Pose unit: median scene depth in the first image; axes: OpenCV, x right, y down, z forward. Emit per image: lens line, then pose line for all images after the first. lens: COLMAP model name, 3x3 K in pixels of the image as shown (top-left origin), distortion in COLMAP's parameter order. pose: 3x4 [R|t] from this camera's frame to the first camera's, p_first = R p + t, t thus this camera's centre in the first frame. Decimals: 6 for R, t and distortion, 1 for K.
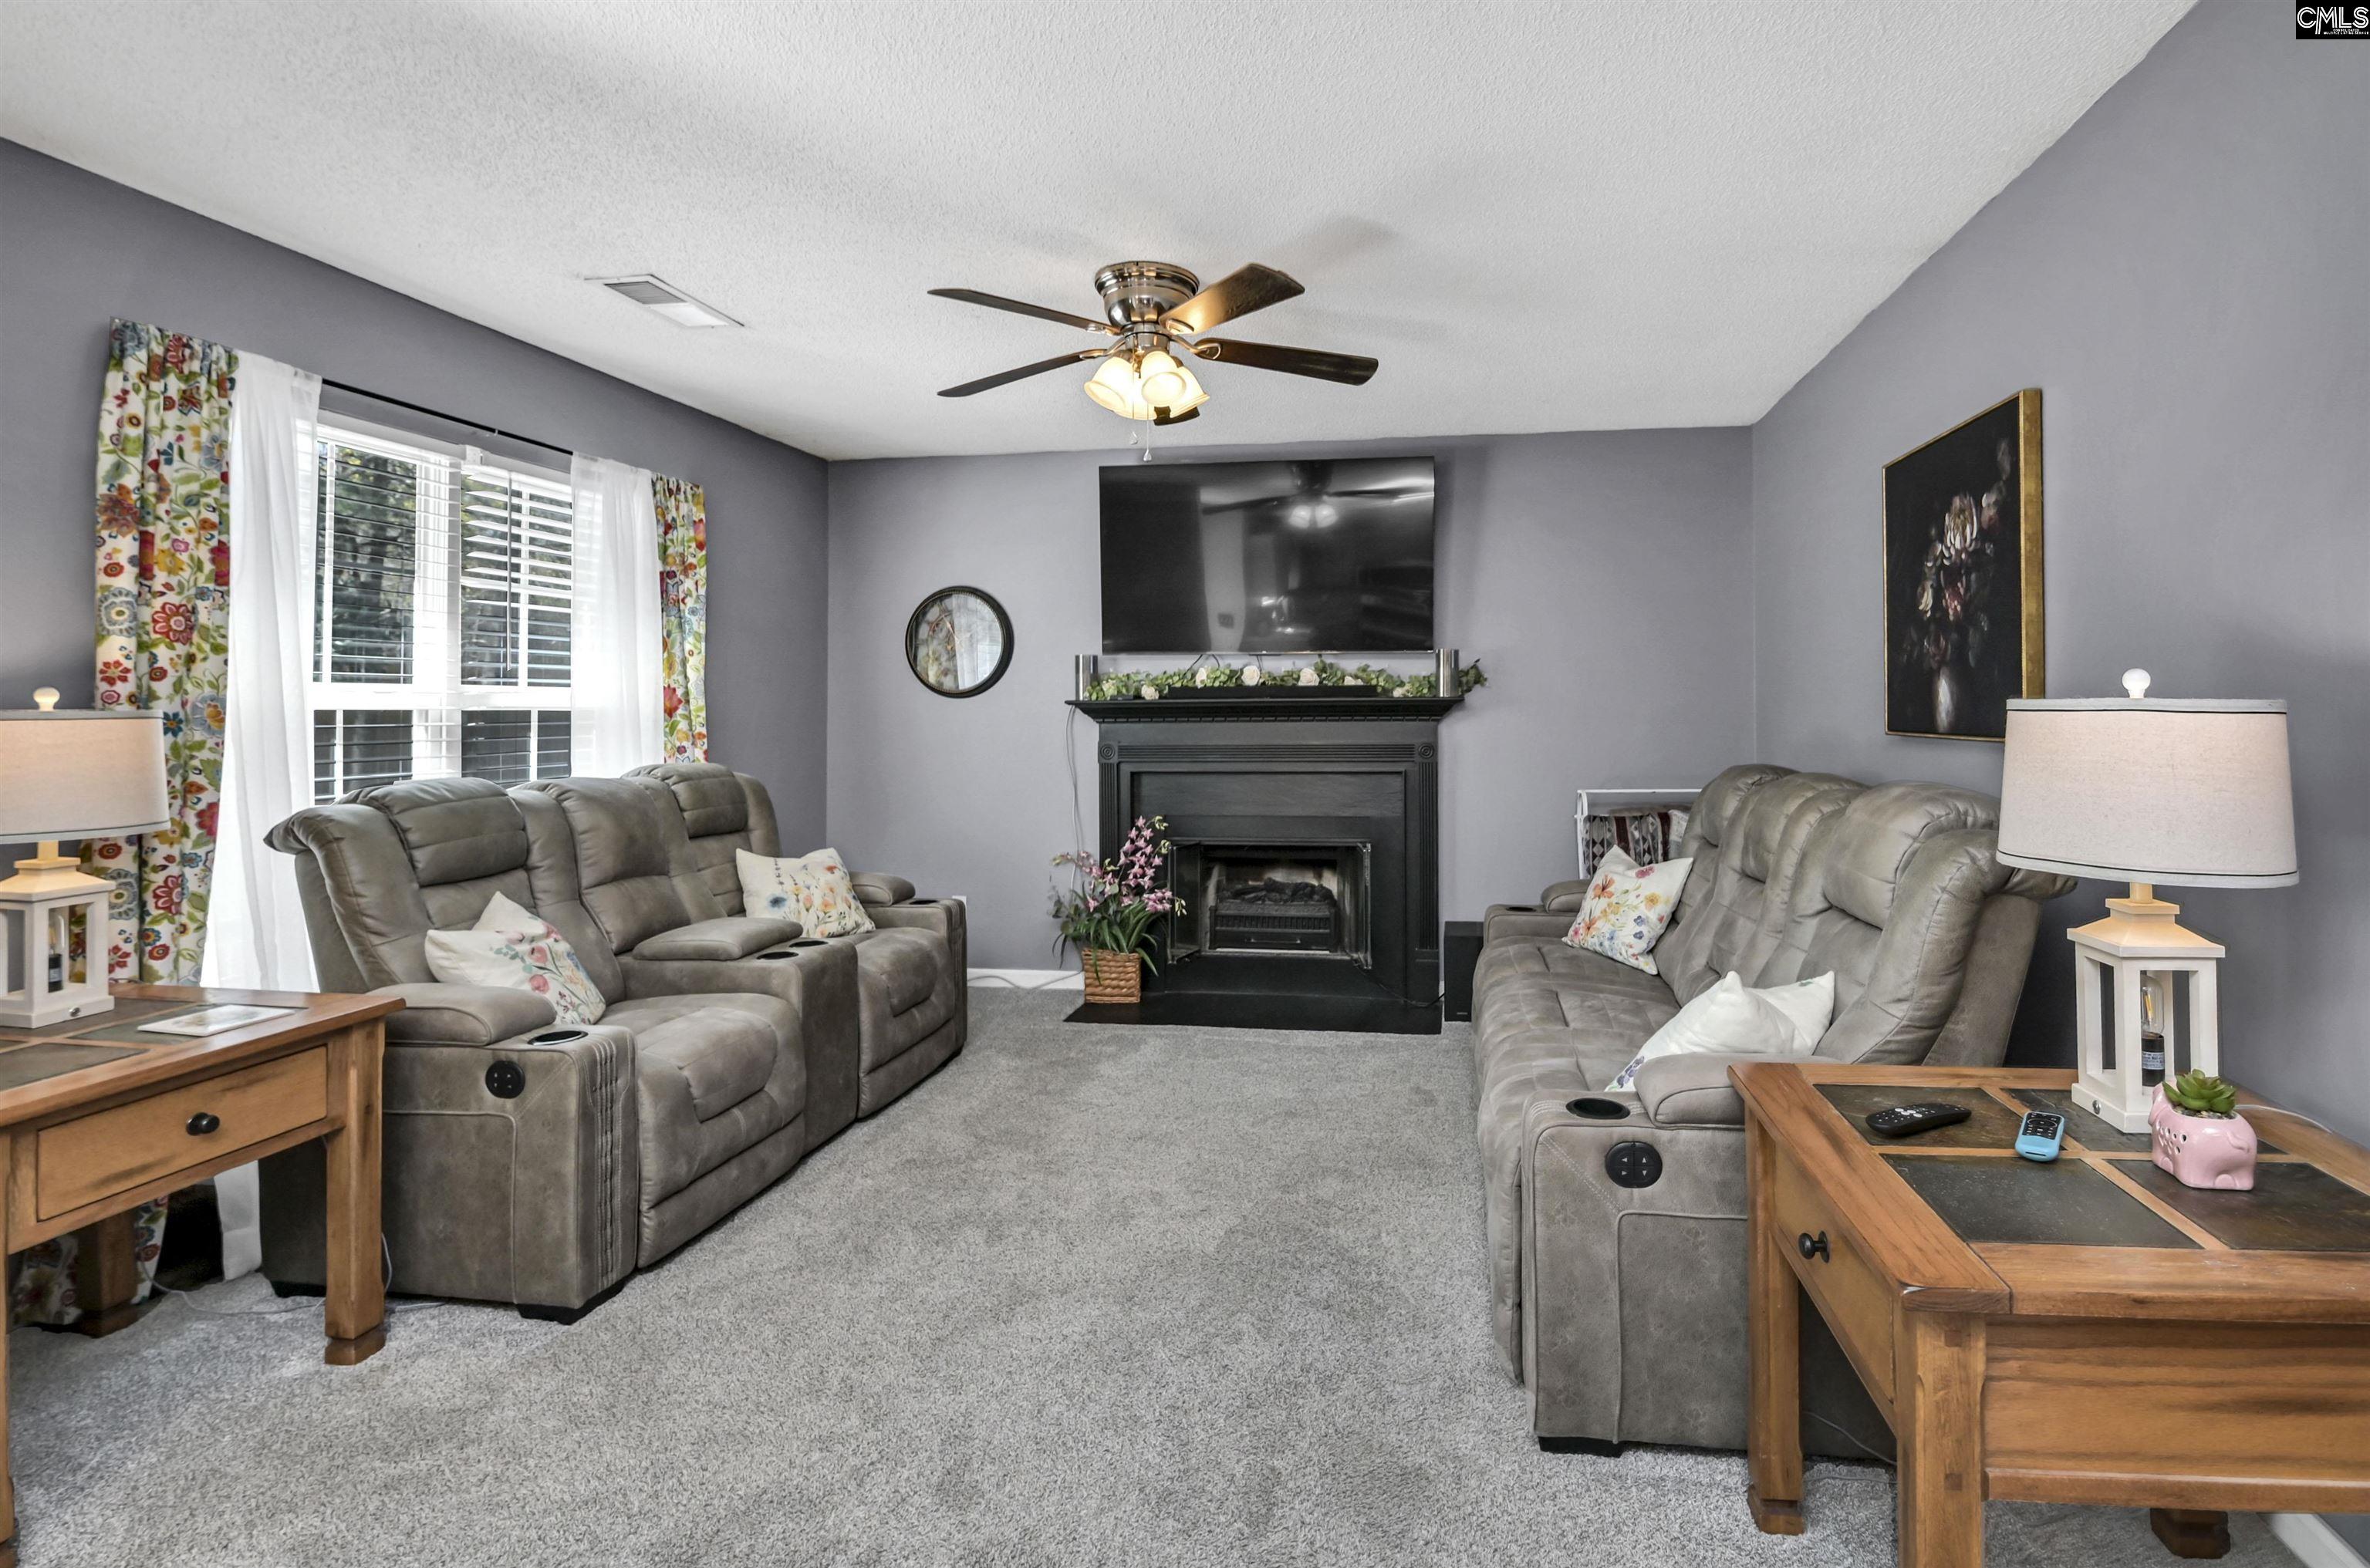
lens RADIAL K [[1084.9, 0, 1332.0], [0, 1084.9, 697.1], [0, 0, 1]] dist [-0.009994, -0.004289]
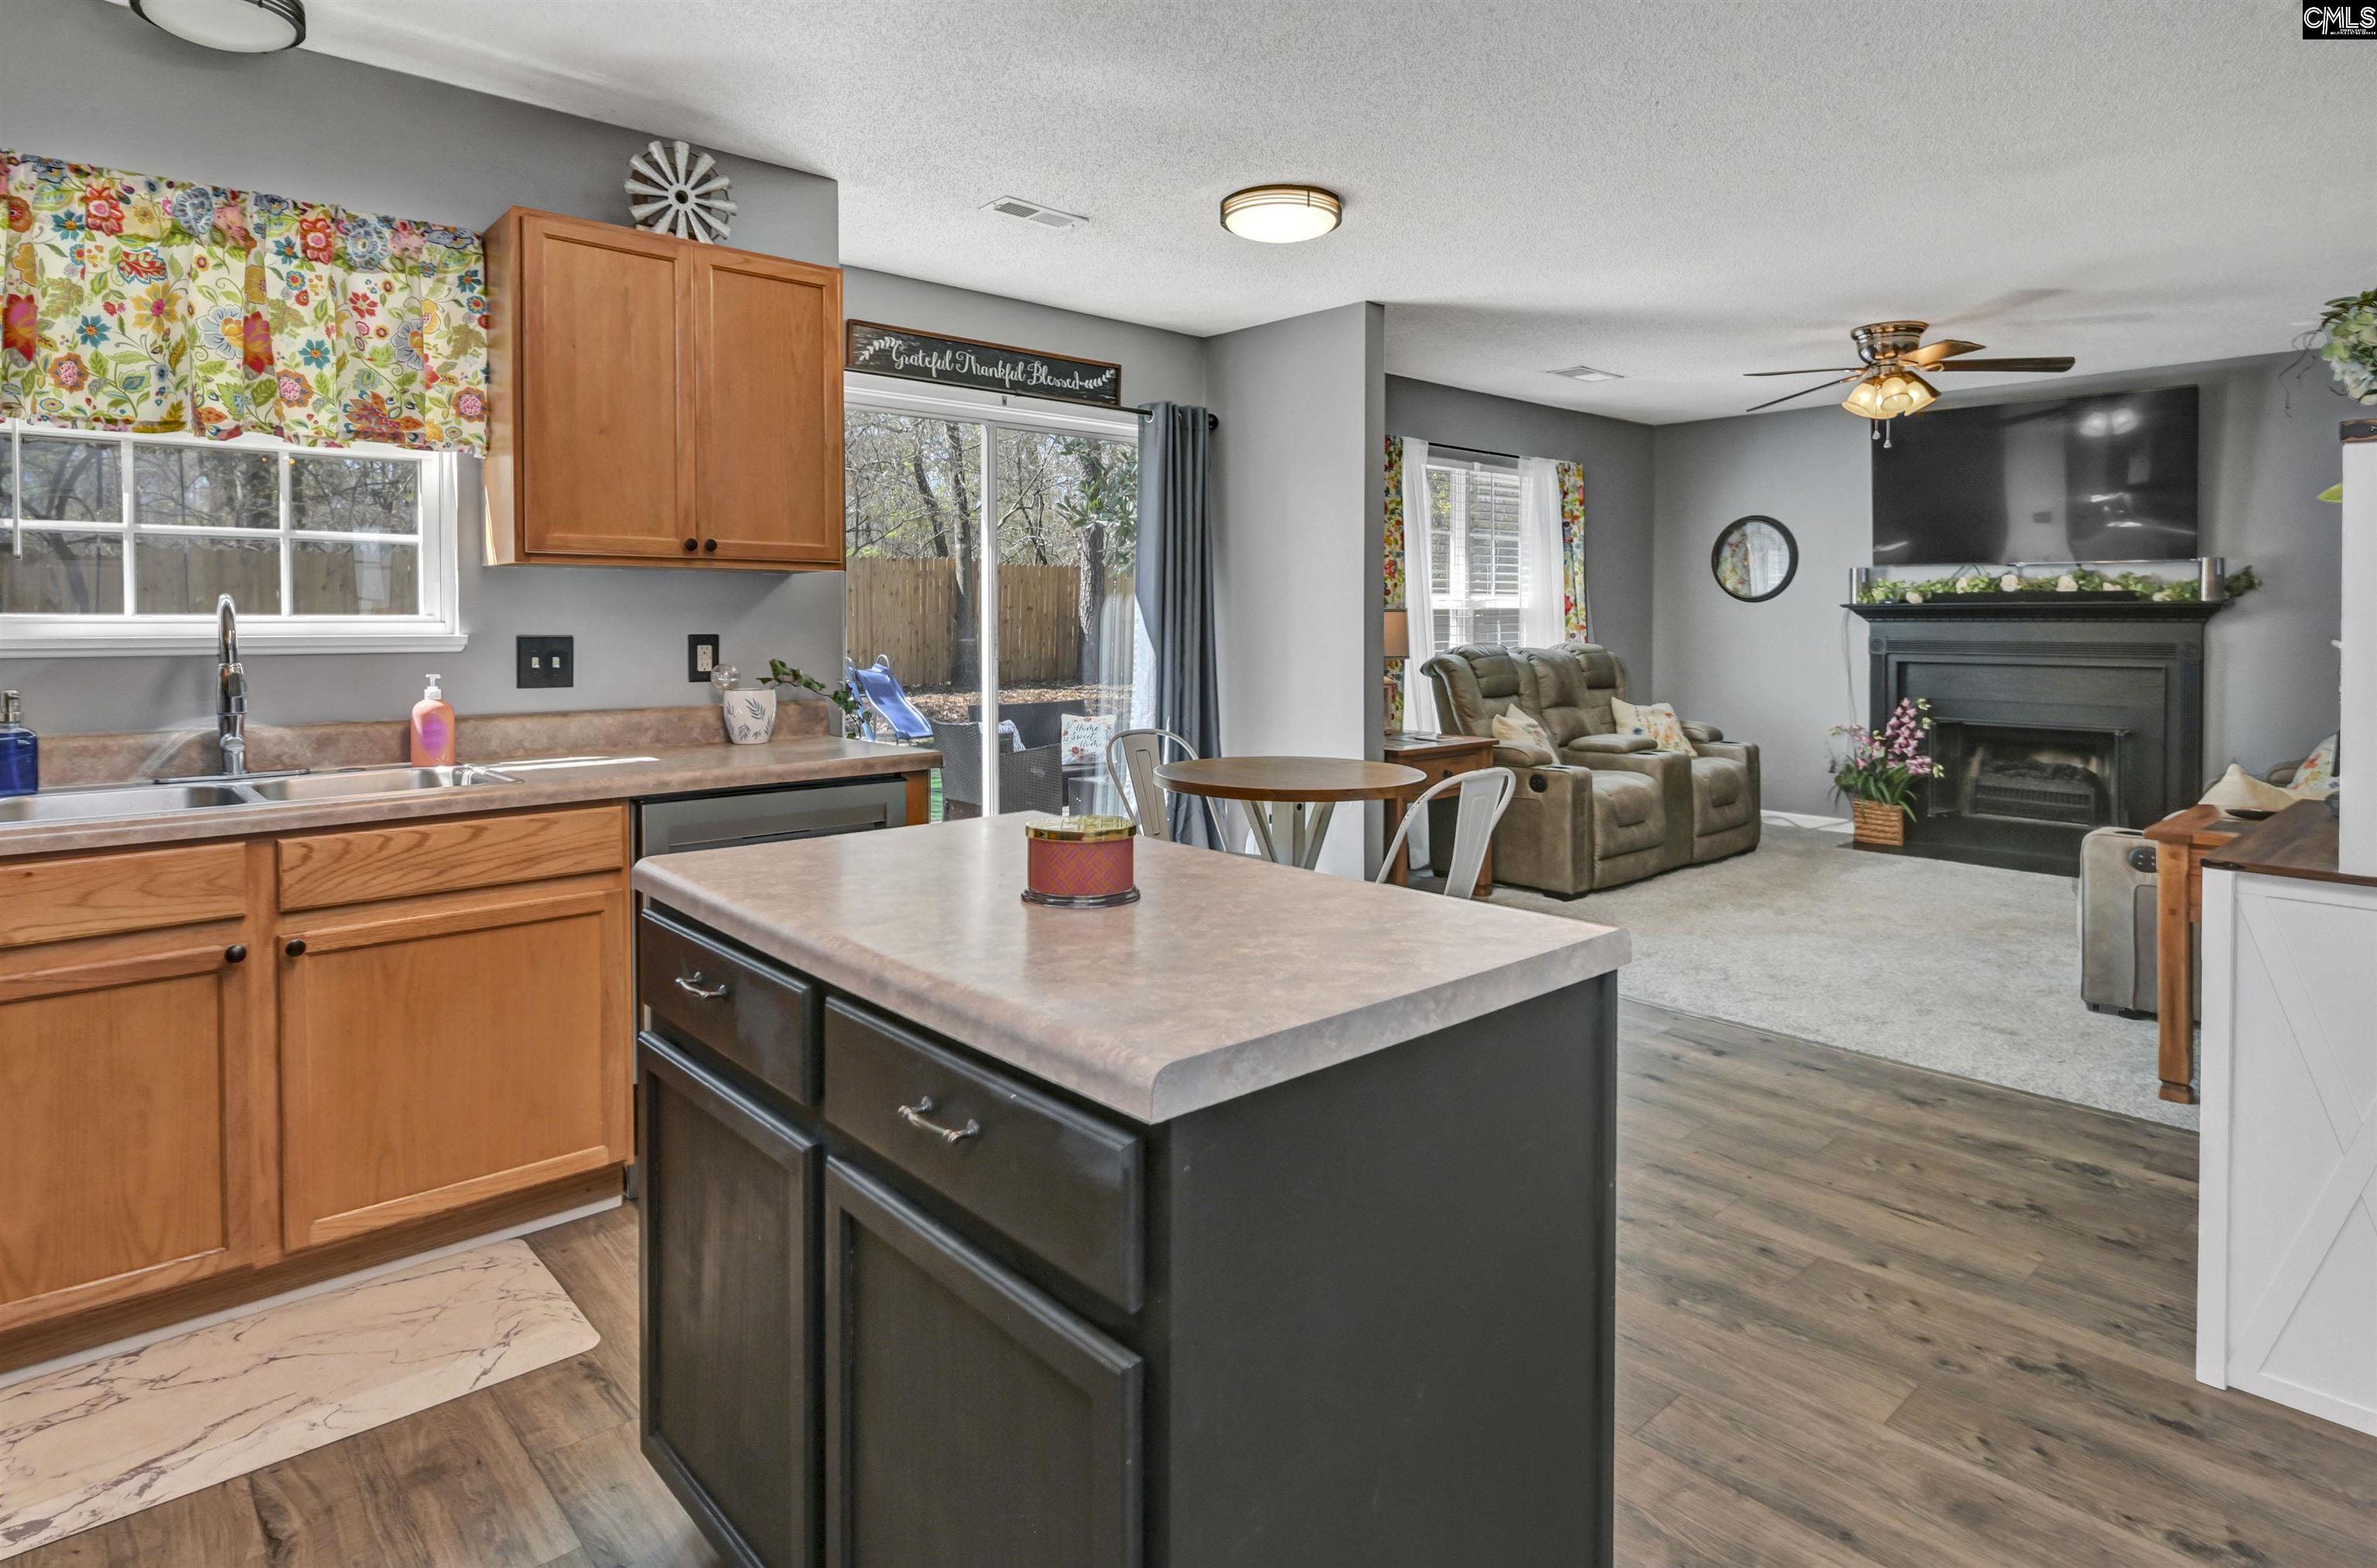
lens RADIAL K [[1230.3, 0, 1248.0], [0, 1230.3, 627.1], [0, 0, 1]] dist [0.009606, -0.003457]
pose [[0.757387, 0.011937, -0.652857, 0.291803], [0.002348, 0.999777, 0.021003, -0.002988], [0.652962, -0.017440, 0.757190, -0.931928]]
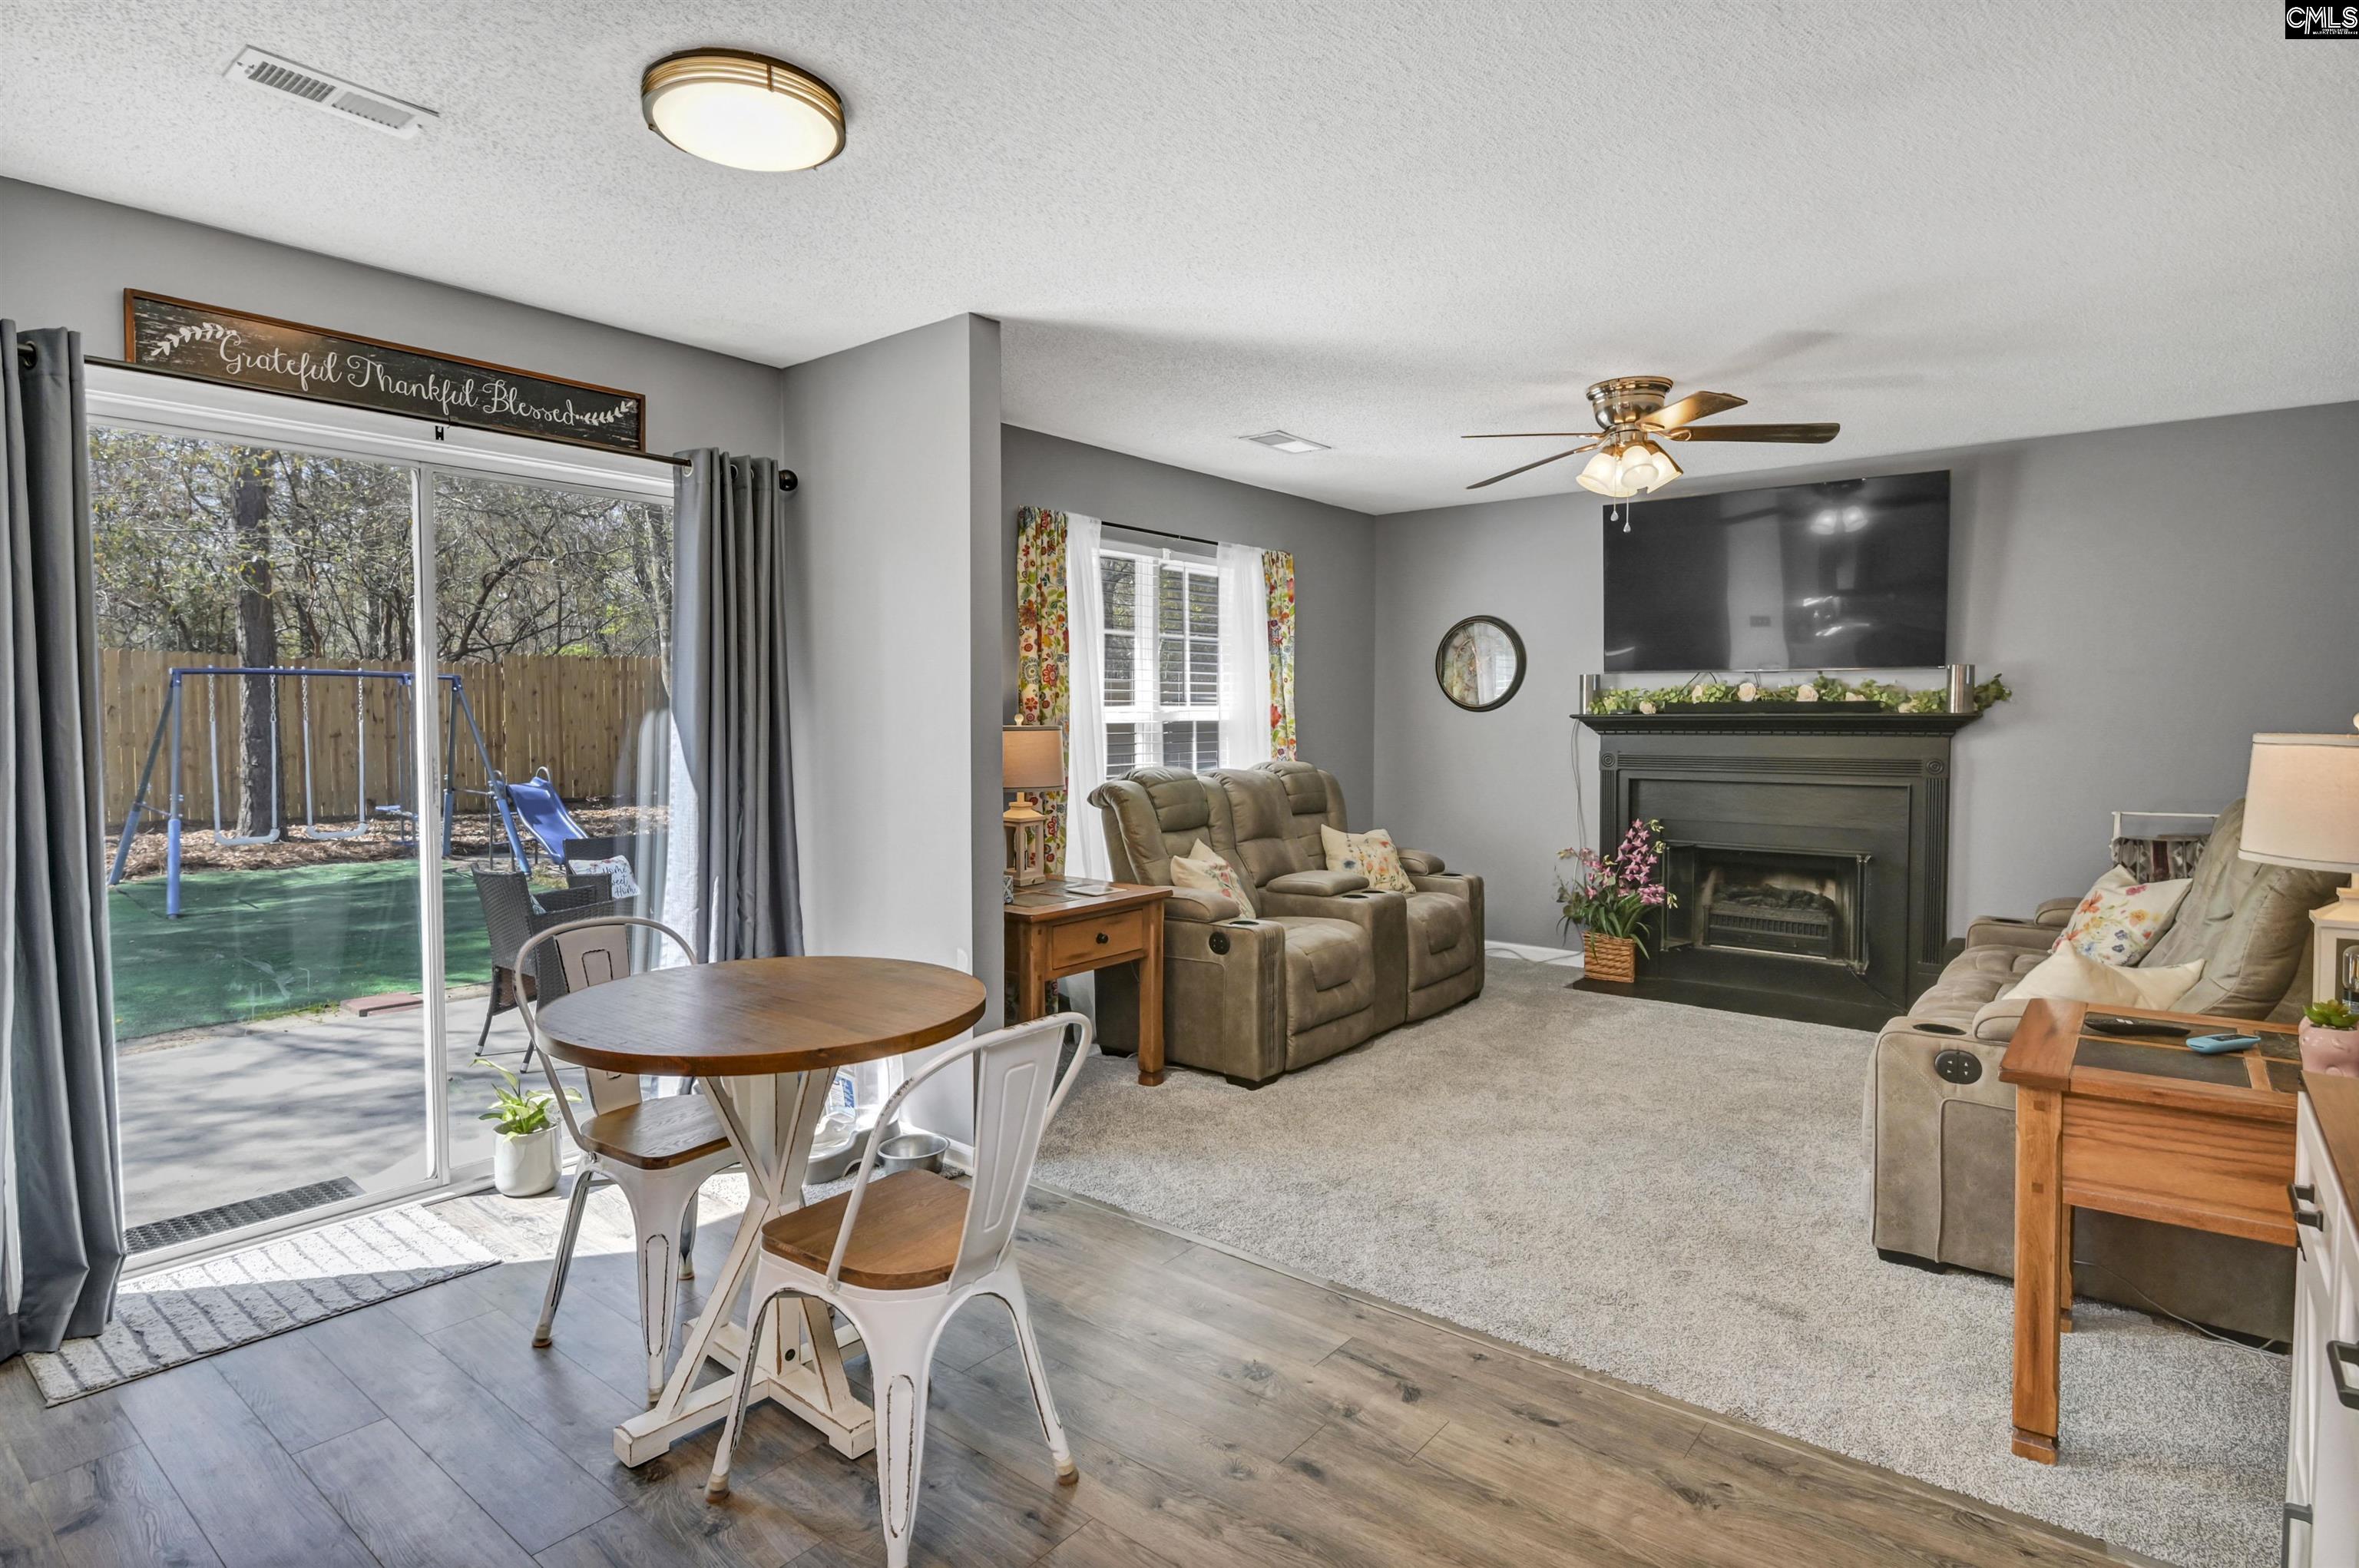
lens RADIAL K [[1199.2, 0, 1194.5], [0, 1199.2, 756.0], [0, 0, 1]] dist [0.007260, -0.003108]
pose [[0.846239, 0.021674, -0.532362, 0.158010], [0.003591, 0.998918, 0.046376, -0.022691], [0.532791, -0.041157, 0.845245, -0.478687]]
